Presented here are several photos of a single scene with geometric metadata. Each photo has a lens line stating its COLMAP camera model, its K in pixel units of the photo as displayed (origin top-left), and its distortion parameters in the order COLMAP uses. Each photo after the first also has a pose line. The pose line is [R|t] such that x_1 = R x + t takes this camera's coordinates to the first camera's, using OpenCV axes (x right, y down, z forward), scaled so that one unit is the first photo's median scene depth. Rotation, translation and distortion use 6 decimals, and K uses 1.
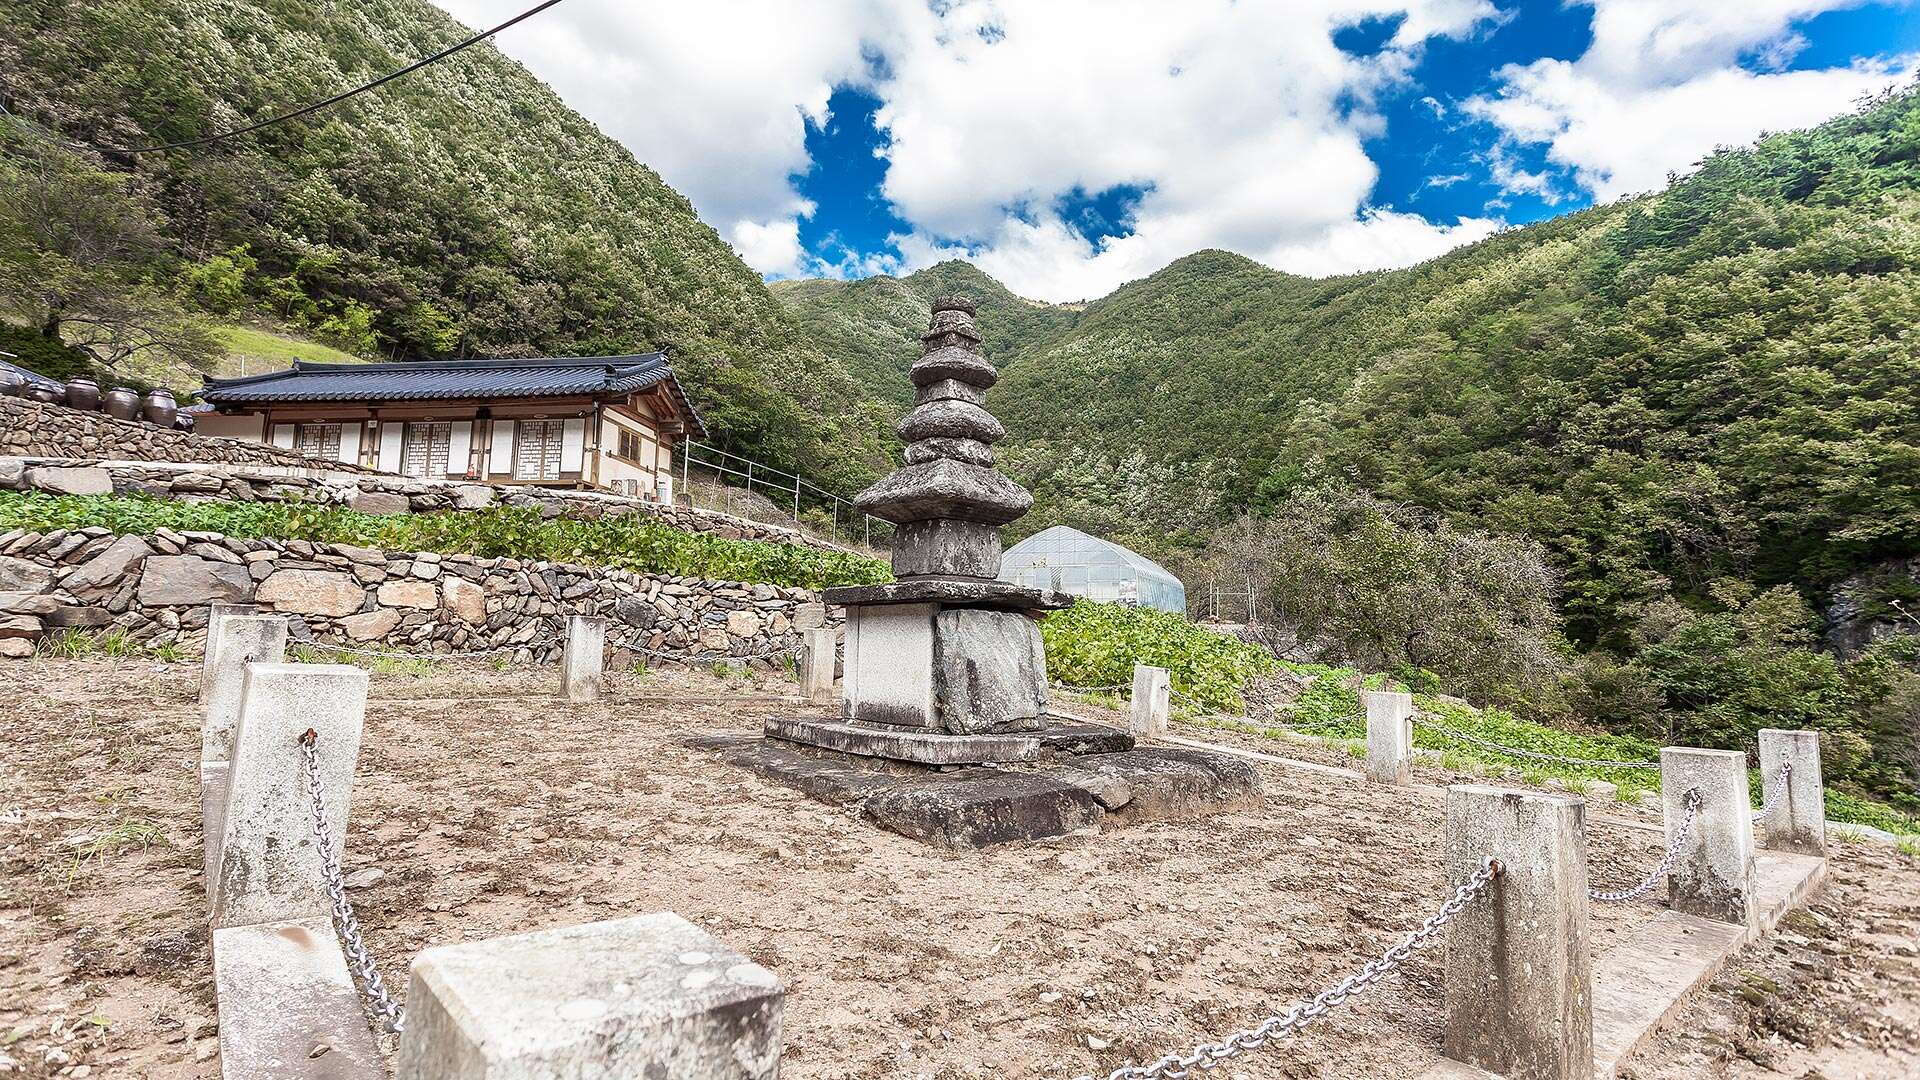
lens RADIAL K [[914.2, 0, 956.1], [0, 914.2, 533.0], [0, 0, 1]] dist [0.004152, 0.001122]
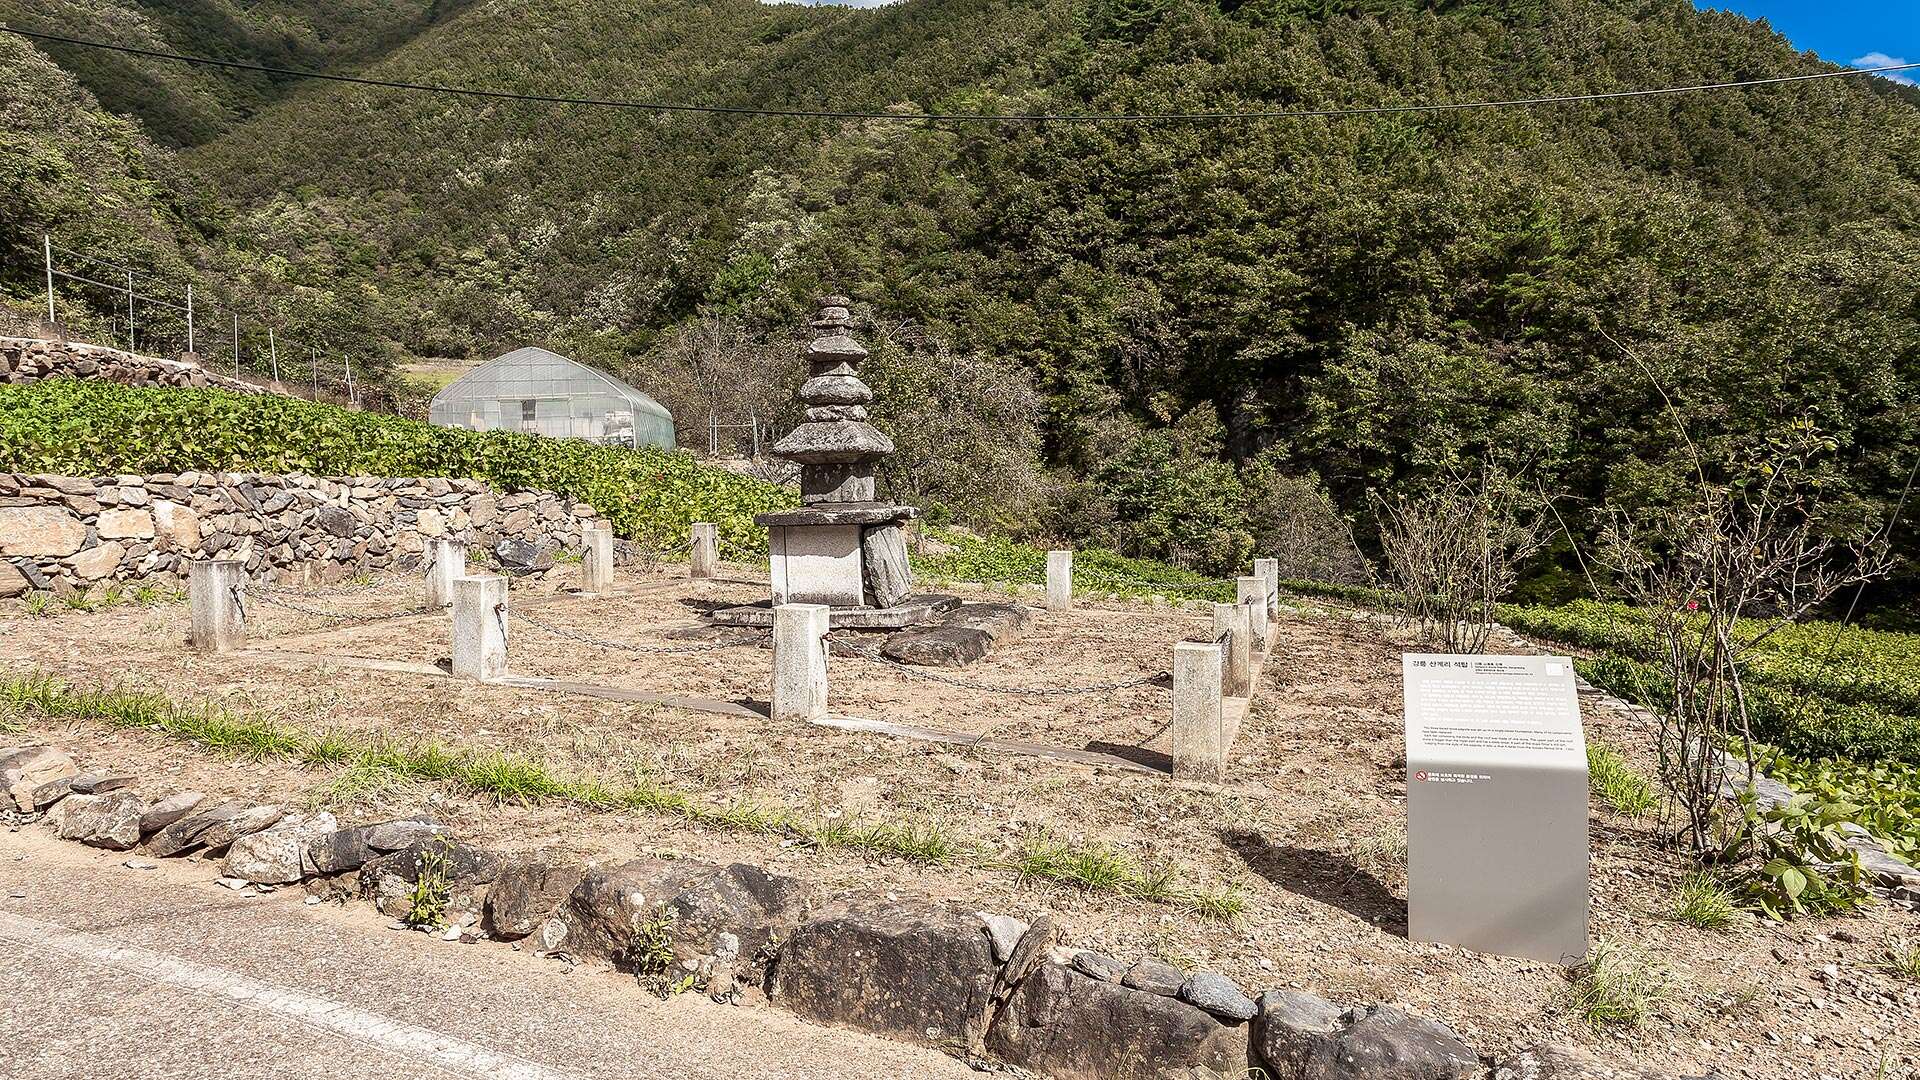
lens RADIAL K [[1179.9, 0, 960.0], [0, 1179.9, 540.0], [0, 0, 1]] dist [-0.010588, 0.013081]
pose [[0.858054, -0.075565, 0.507970, -0.430819], [-0.016375, 0.984587, 0.174126, -0.117850], [-0.513298, -0.157727, 0.843592, -0.355639]]
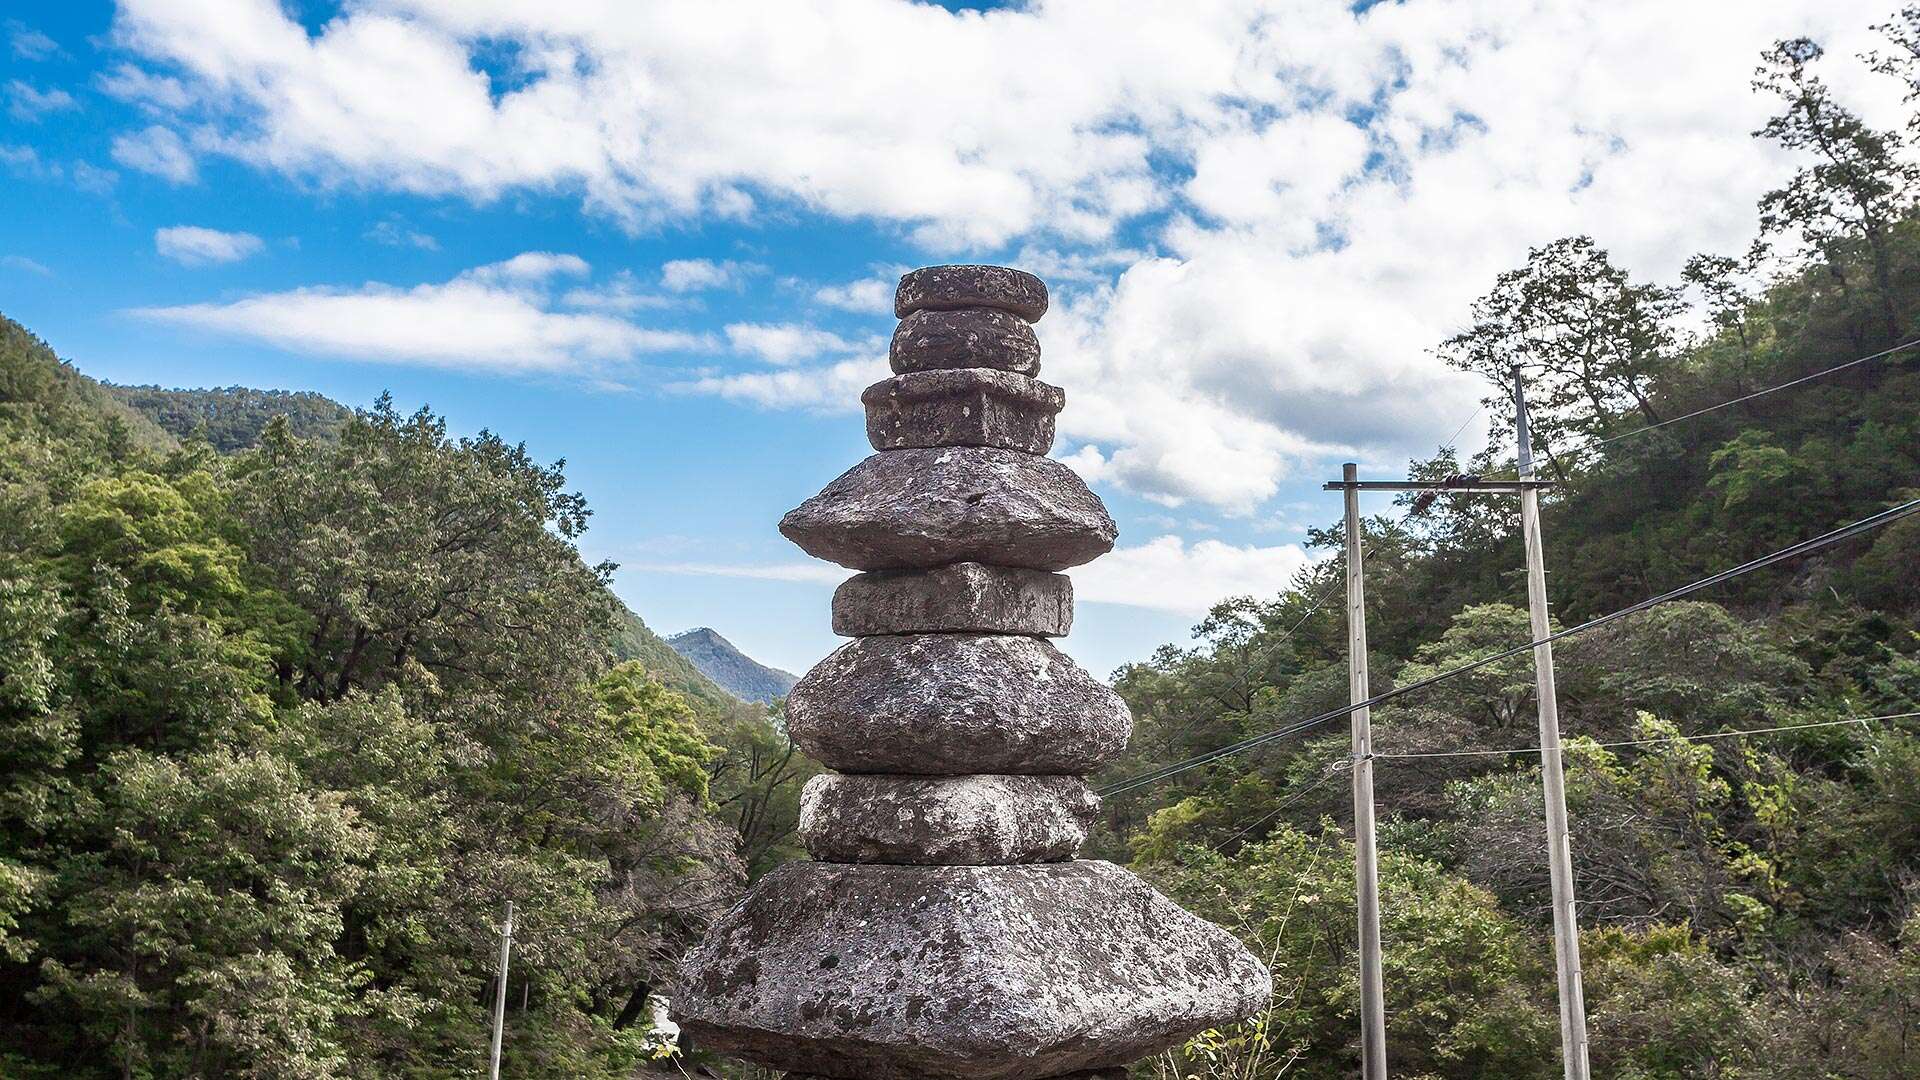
lens RADIAL K [[2119.4, 0, 954.9], [0, 2119.4, 434.2], [0, 0, 1]] dist [0.011714, 0.002659]
pose [[-0.162669, 0.132394, 0.977758, -0.379155], [-0.150861, 0.975968, -0.157251, -0.056854], [-0.975079, -0.173085, -0.138787, 0.631923]]
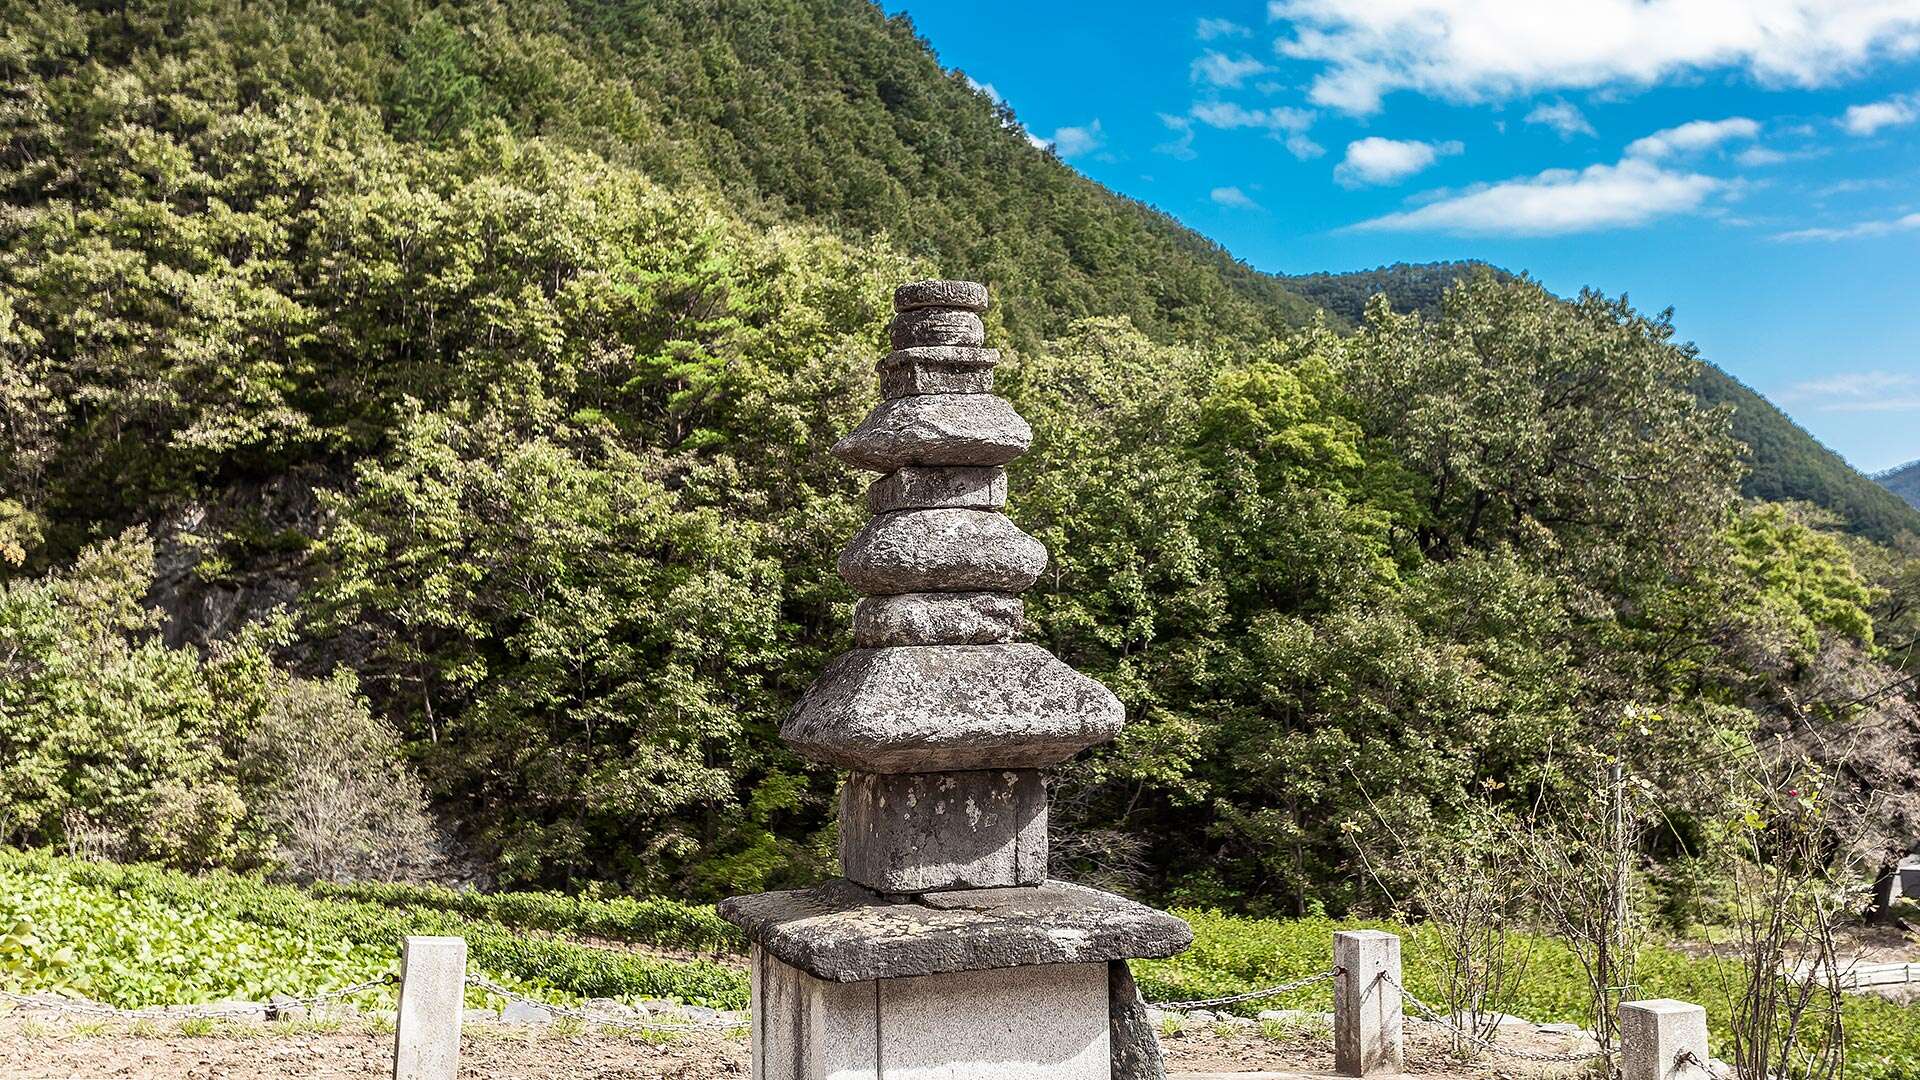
lens RADIAL K [[2119.4, 0, 954.9], [0, 2119.4, 434.2], [0, 0, 1]] dist [0.011714, 0.002659]
pose [[0.375471, 0.058255, 0.925001, -0.573753], [-0.094582, 0.995221, -0.024285, -0.085620], [-0.921995, -0.078370, 0.379187, 0.328030]]
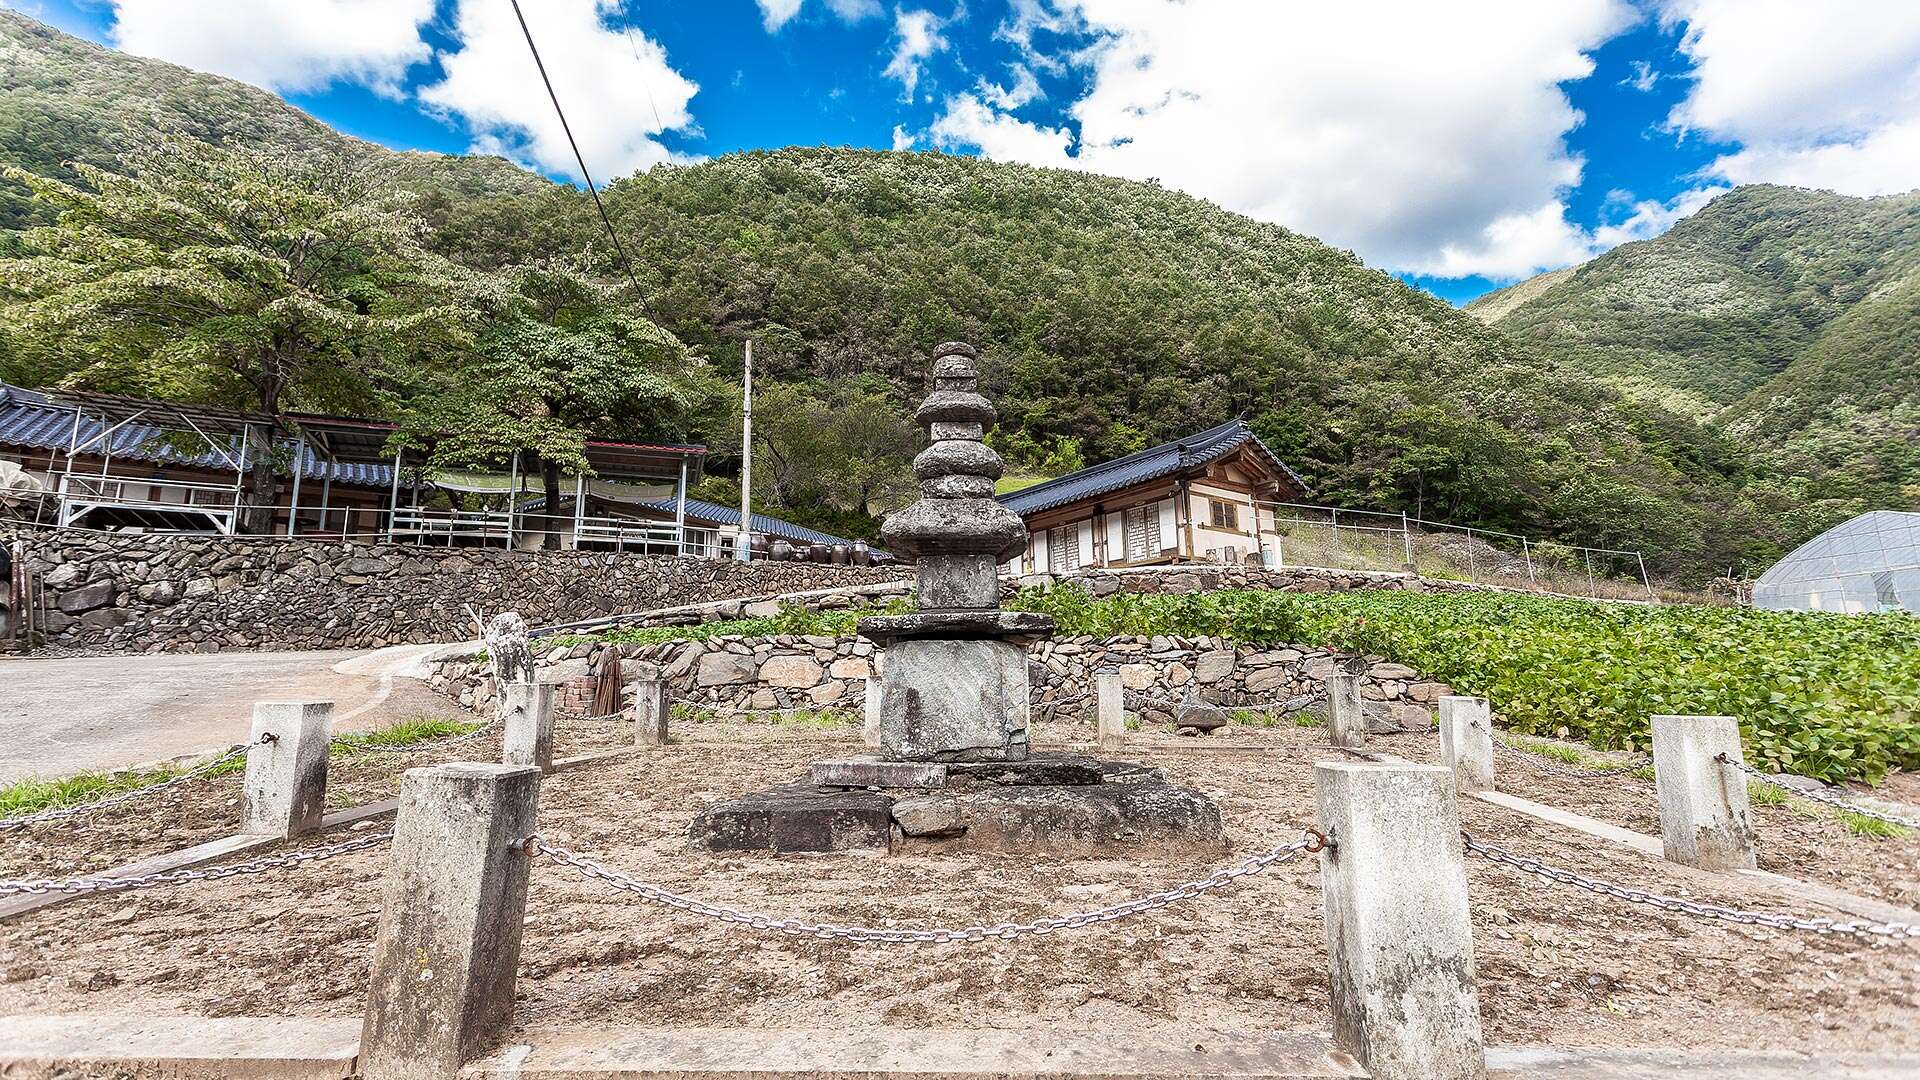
lens RADIAL K [[914.2, 0, 956.1], [0, 914.2, 533.0], [0, 0, 1]] dist [0.004152, 0.001122]
pose [[0.712079, -0.169794, -0.681259, 0.386157], [0.118013, 0.985457, -0.122259, 0.047810], [0.692110, 0.006660, 0.721761, 0.142026]]
